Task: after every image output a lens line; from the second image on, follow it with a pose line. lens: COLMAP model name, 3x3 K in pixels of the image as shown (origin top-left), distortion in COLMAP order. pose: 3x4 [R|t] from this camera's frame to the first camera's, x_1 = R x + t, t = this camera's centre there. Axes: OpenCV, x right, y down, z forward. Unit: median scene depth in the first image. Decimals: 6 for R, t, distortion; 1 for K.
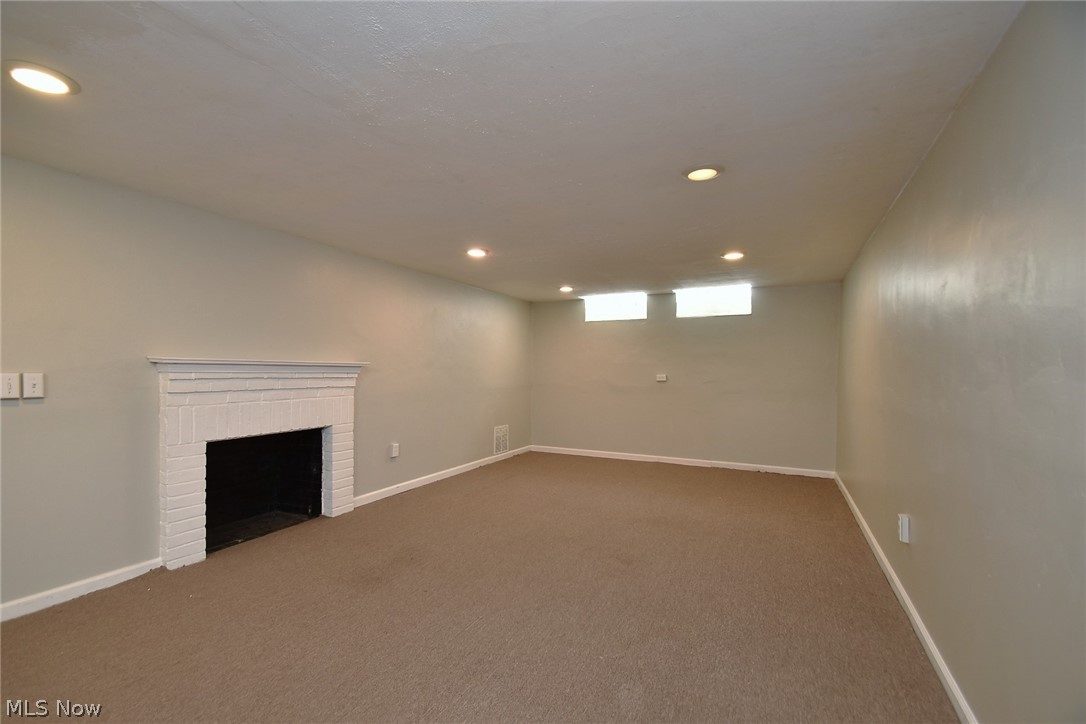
lens RADIAL K [[473.7, 0, 526.0], [0, 473.7, 379.2], [0, 0, 1]] dist [0.013712, -0.017297]
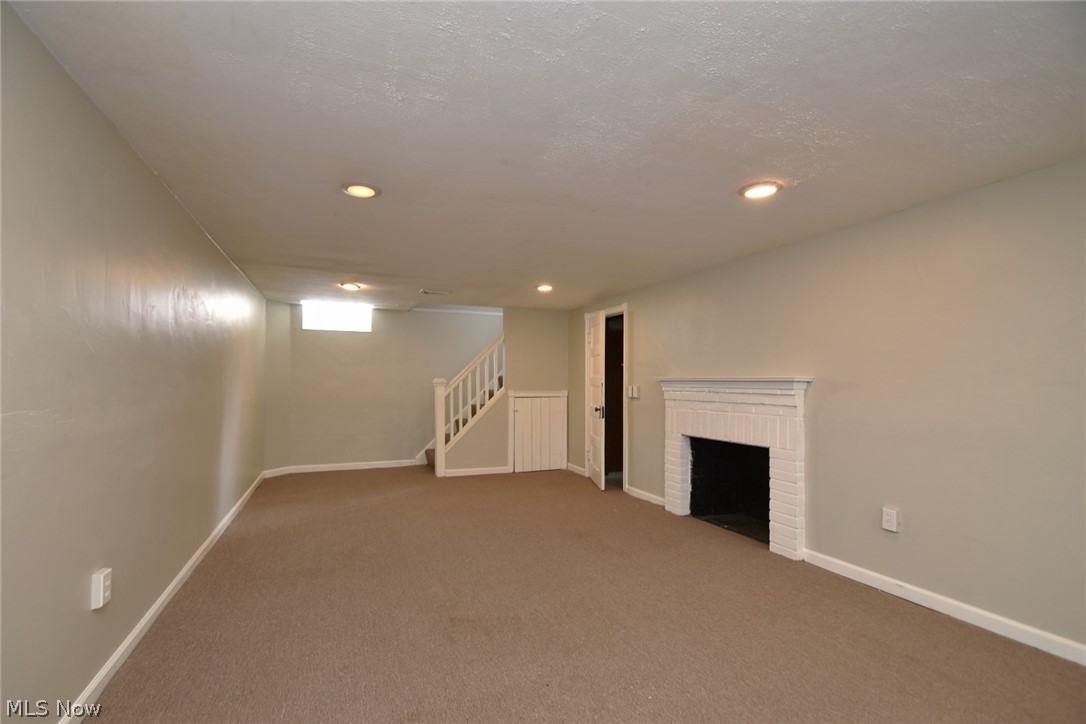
lens RADIAL K [[473.7, 0, 526.0], [0, 473.7, 379.2], [0, 0, 1]] dist [0.013712, -0.017297]
pose [[-0.654067, -0.025248, -0.756015, 0.625878], [-0.034365, 0.999403, -0.003645, -0.013091], [0.755656, 0.023596, -0.654544, 1.342506]]
